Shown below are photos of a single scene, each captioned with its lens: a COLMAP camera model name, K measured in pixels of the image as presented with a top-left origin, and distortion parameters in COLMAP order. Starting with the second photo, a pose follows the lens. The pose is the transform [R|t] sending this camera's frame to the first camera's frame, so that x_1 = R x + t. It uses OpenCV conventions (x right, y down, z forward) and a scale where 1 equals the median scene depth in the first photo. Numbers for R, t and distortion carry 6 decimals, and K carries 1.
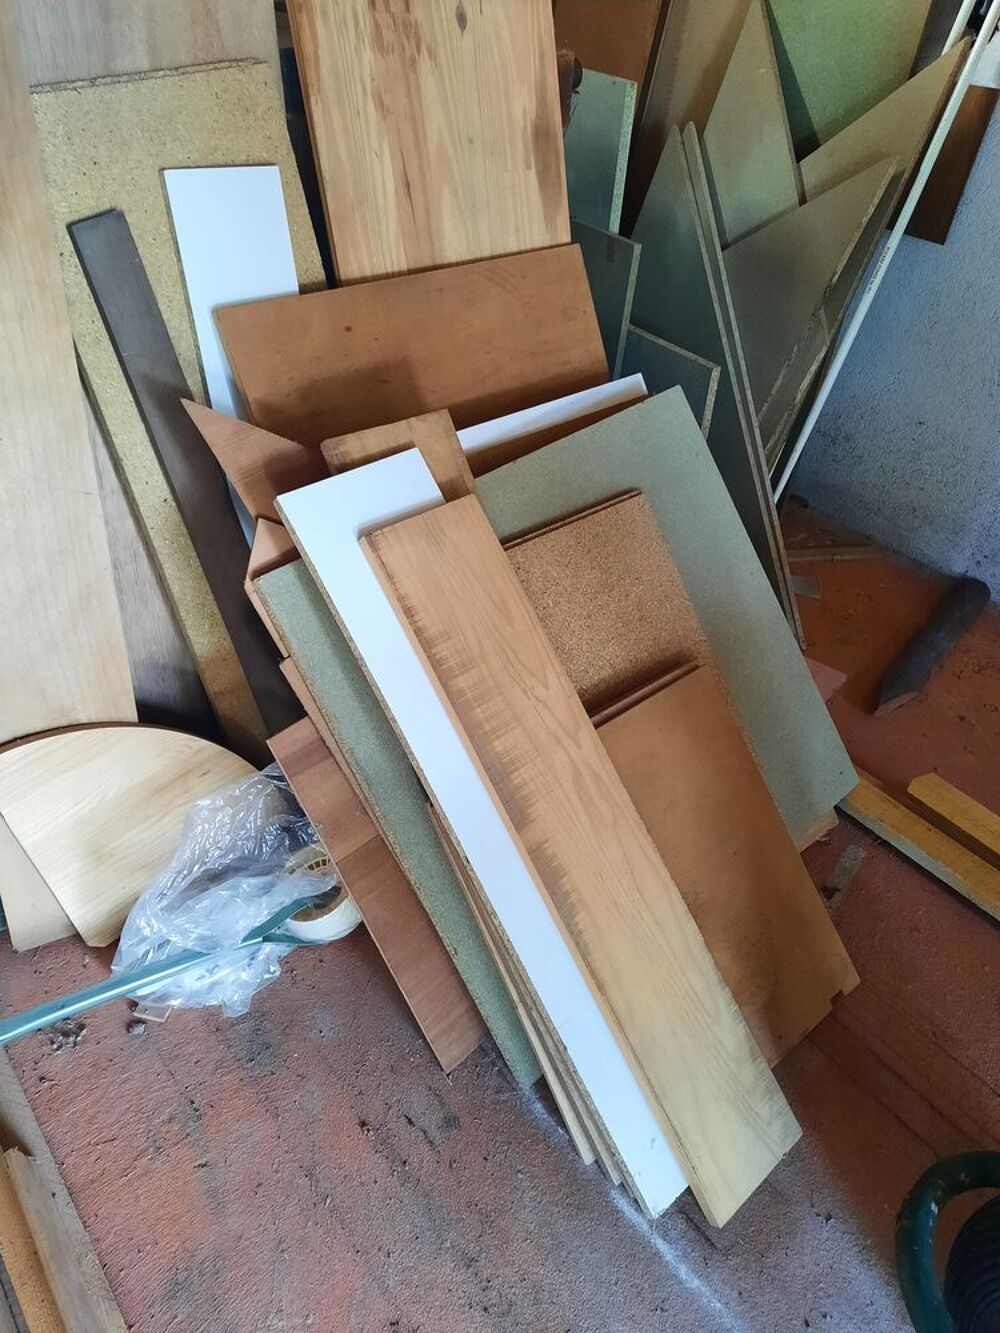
lens RADIAL K [[982.7, 0, 500.0], [0, 982.7, 666.5], [0, 0, 1]] dist [0.024141, -0.006983]
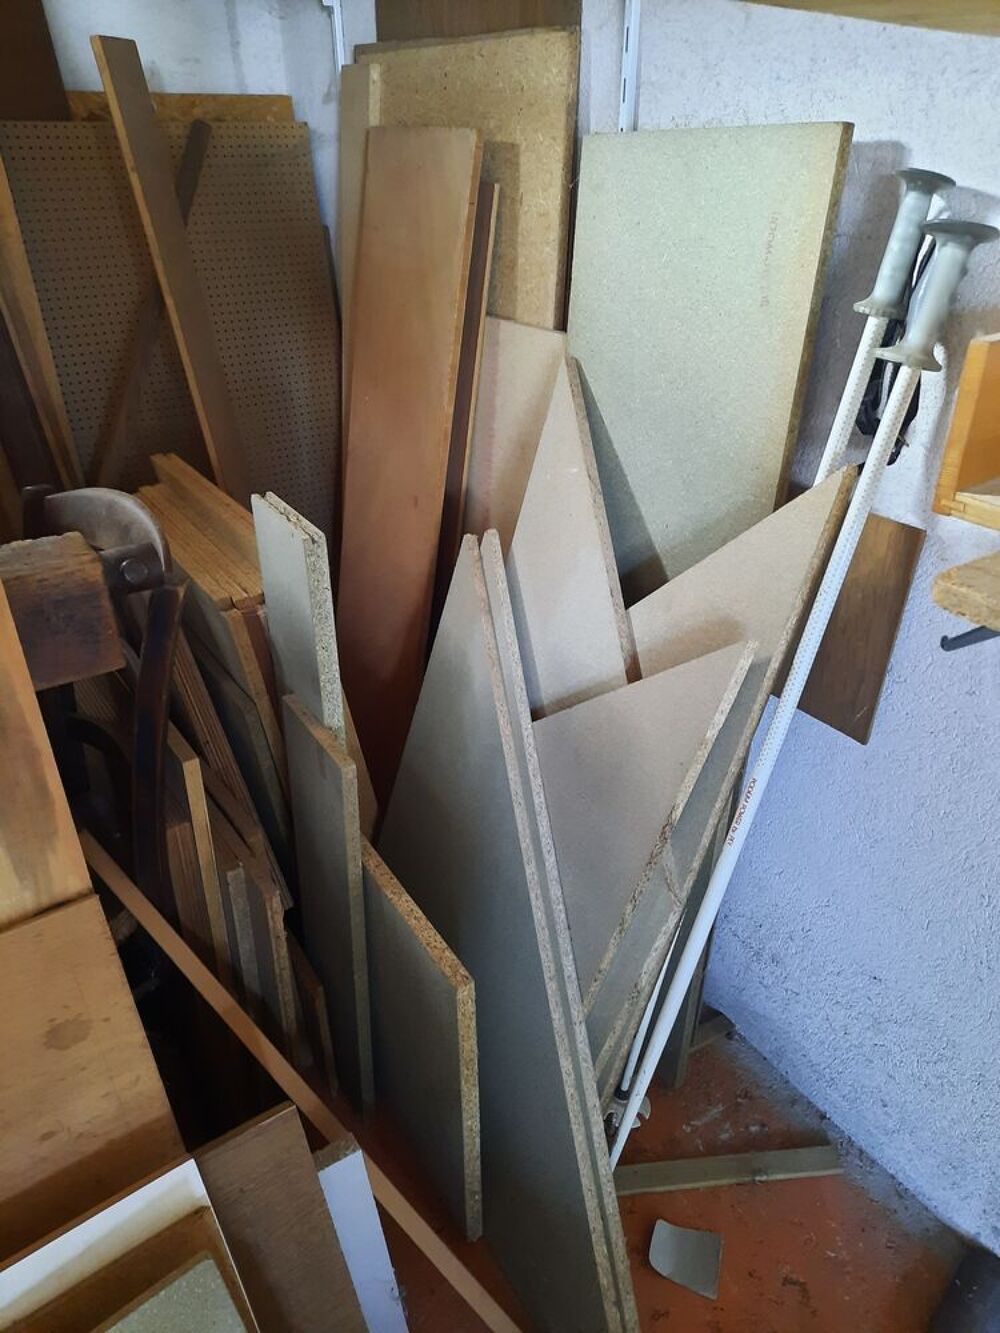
lens RADIAL K [[982.7, 0, 500.0], [0, 982.7, 666.5], [0, 0, 1]] dist [0.024141, -0.006983]
pose [[0.994777, -0.017149, -0.100624, 0.279035], [0.000536, 0.986650, -0.162856, -0.363784], [0.102073, 0.161952, 0.981505, 0.369507]]
